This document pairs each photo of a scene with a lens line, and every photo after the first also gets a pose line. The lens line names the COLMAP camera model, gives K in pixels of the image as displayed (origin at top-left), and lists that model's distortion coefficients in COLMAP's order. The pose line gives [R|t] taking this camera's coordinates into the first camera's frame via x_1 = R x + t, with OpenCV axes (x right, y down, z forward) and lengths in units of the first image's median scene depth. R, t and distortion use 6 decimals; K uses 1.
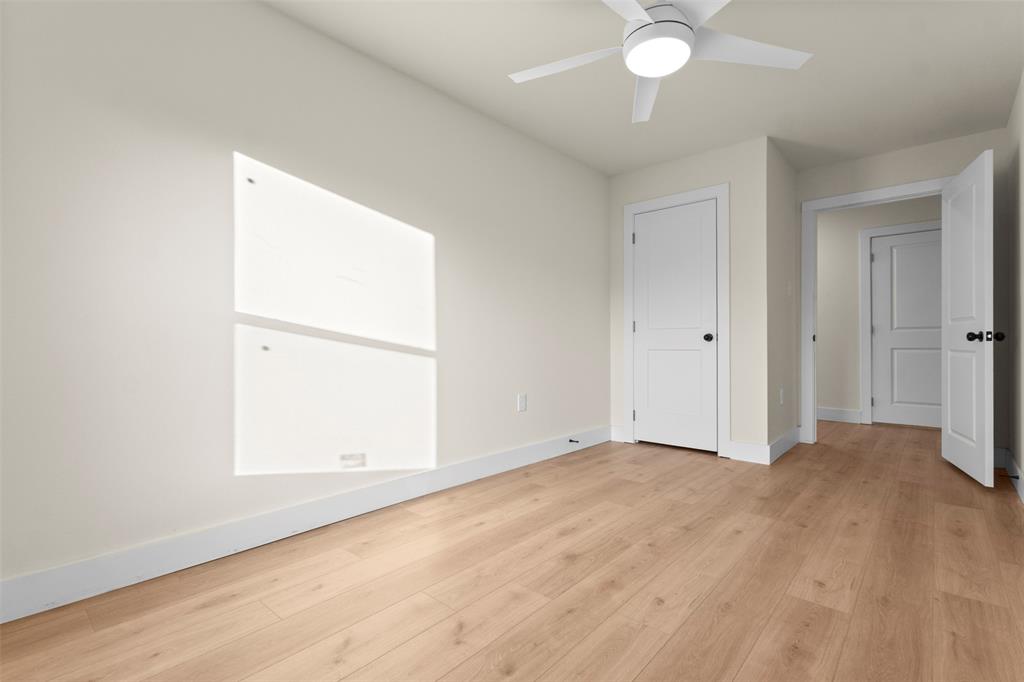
lens RADIAL K [[472.4, 0, 513.3], [0, 472.4, 347.5], [0, 0, 1]] dist [-0.005263, 0.001159]
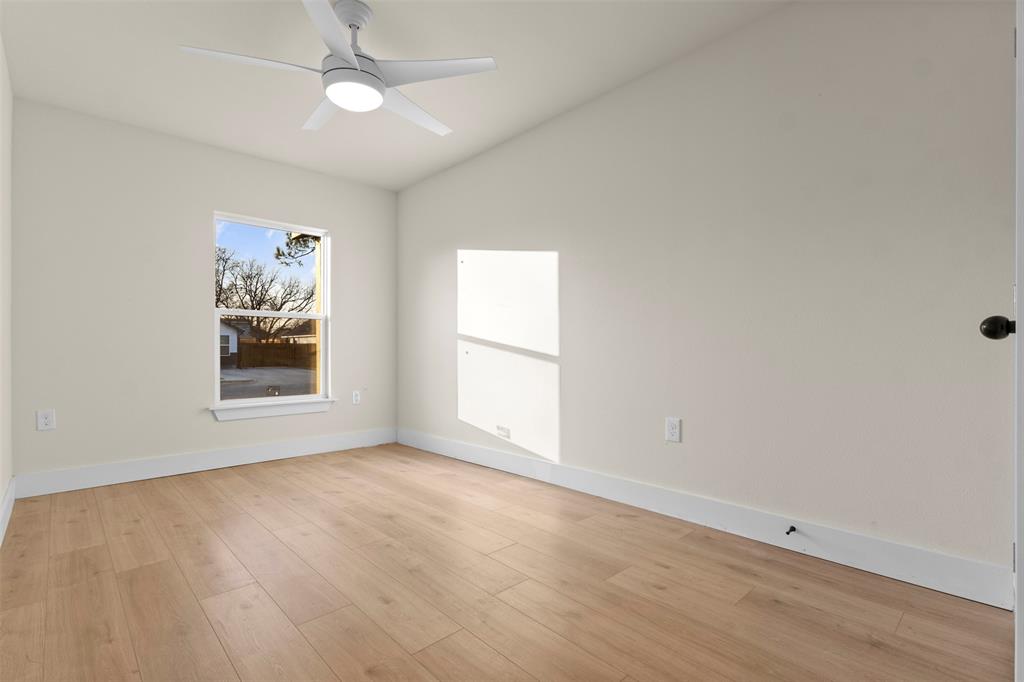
lens RADIAL K [[472.4, 0, 503.8], [0, 472.4, 363.7], [0, 0, 1]] dist [-0.005263, 0.001159]
pose [[-0.089154, 0.031129, -0.995531, 1.152993], [-0.007128, 0.999466, 0.031890, -0.013692], [0.995992, 0.009939, -0.088885, 1.201189]]
